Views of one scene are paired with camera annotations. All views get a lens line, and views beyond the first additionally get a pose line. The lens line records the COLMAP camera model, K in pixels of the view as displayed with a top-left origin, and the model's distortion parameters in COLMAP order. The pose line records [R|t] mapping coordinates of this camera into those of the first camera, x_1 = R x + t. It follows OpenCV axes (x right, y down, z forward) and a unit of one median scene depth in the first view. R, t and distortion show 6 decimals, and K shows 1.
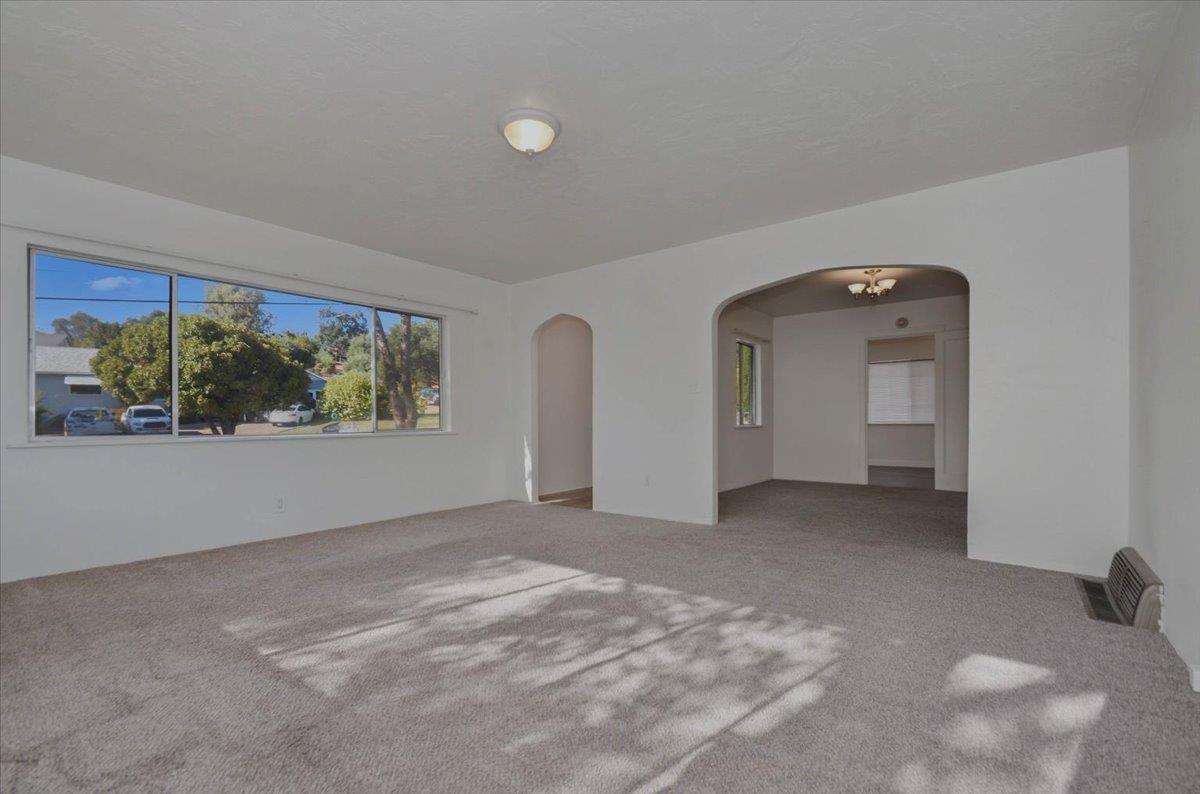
lens RADIAL K [[581.0, 0, 640.0], [0, 581.0, 402.0], [0, 0, 1]] dist [-0.071169, -0.000181]
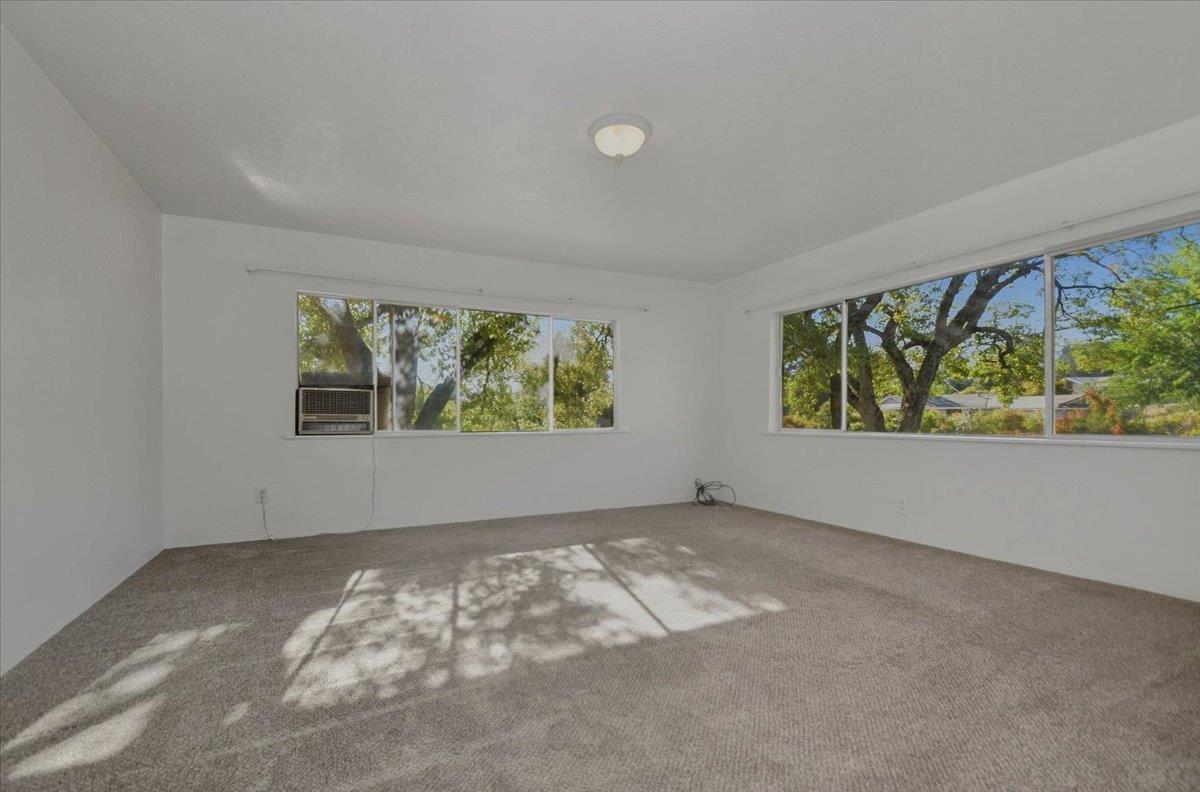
lens RADIAL K [[537.9, 0, 595.3], [0, 537.9, 423.0], [0, 0, 1]] dist [-0.003162, -0.000471]
pose [[-0.477890, 0.042876, -0.877373, 0.752407], [0.019489, 0.999080, 0.038209, -0.030864], [0.878204, 0.001160, -0.478285, 1.609223]]
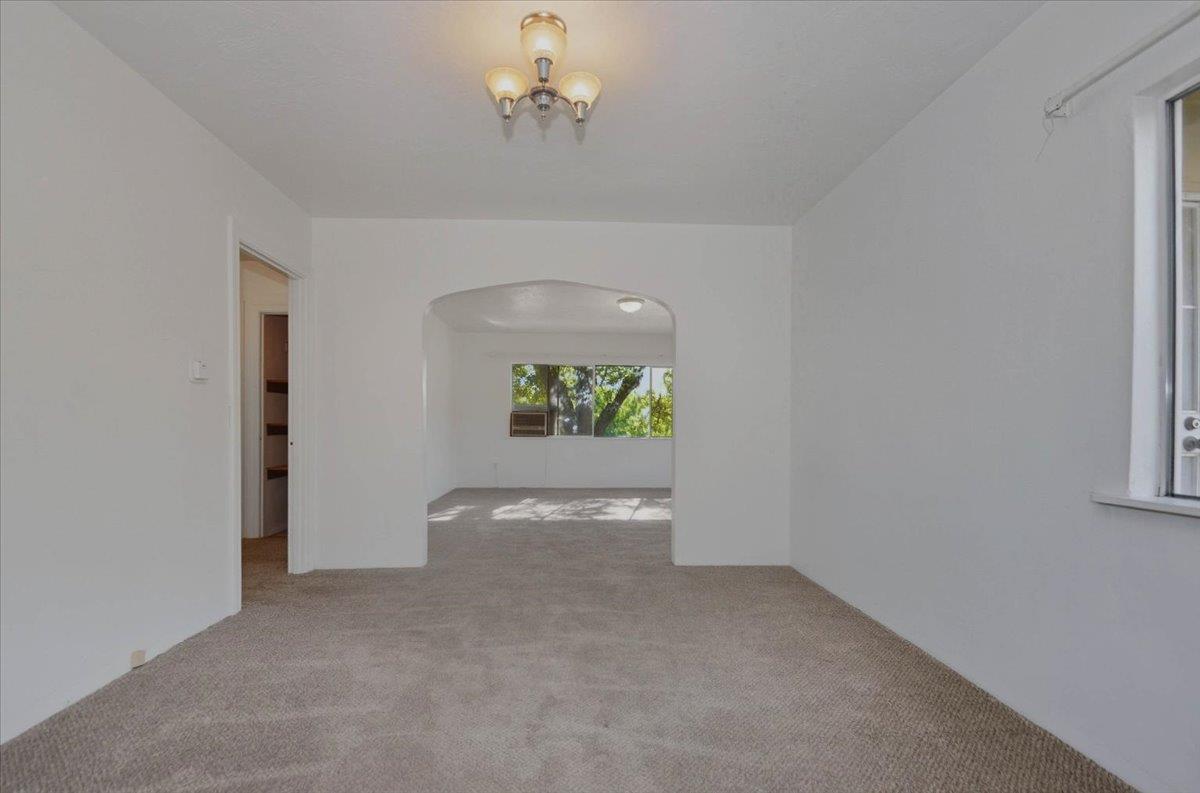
lens RADIAL K [[537.9, 0, 595.3], [0, 537.9, 423.5], [0, 0, 1]] dist [-0.003162, -0.000471]
pose [[-0.791272, 0.028673, -0.610791, 1.329398], [0.022657, 0.999589, 0.017573, -0.073392], [0.611044, 0.000066, -0.791597, 2.903616]]
